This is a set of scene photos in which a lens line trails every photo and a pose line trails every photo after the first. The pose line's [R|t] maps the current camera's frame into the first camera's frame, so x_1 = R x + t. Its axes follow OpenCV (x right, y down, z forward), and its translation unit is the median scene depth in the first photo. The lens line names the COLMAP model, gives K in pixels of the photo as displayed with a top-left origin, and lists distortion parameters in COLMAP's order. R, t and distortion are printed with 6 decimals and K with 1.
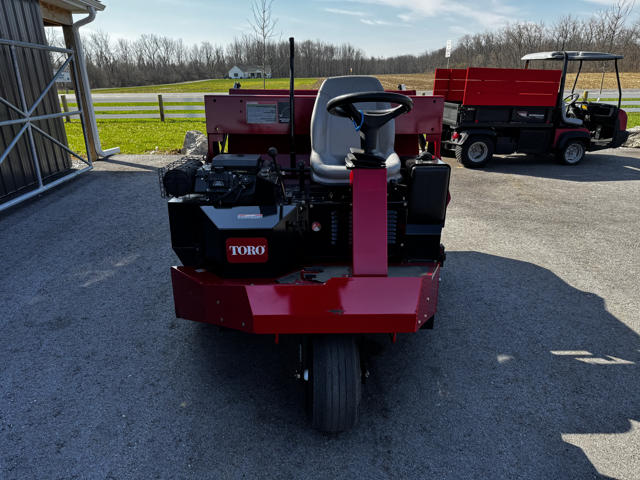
lens RADIAL K [[442.1, 0, 319.5], [0, 442.1, 242.9], [0, 0, 1]] dist [-0.006065, -0.002824]
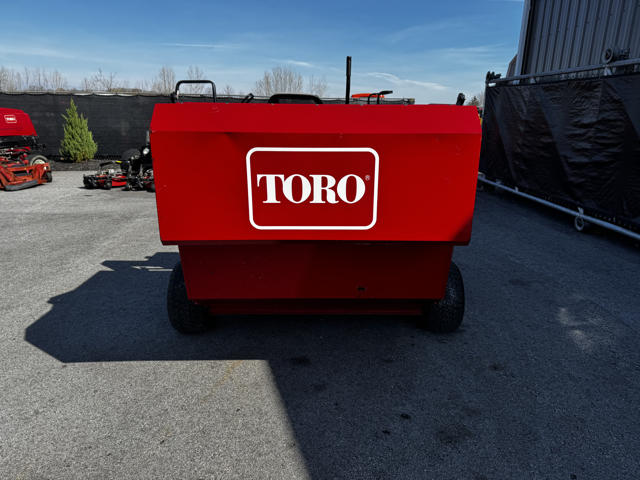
lens RADIAL K [[442.1, 0, 320.3], [0, 442.1, 241.1], [0, 0, 1]] dist [-0.006065, -0.002824]
pose [[-0.999633, -0.017357, 0.020811, -0.019512], [-0.001626, 0.804985, 0.593293, -0.605624], [-0.027050, 0.593041, -0.804718, 1.737900]]
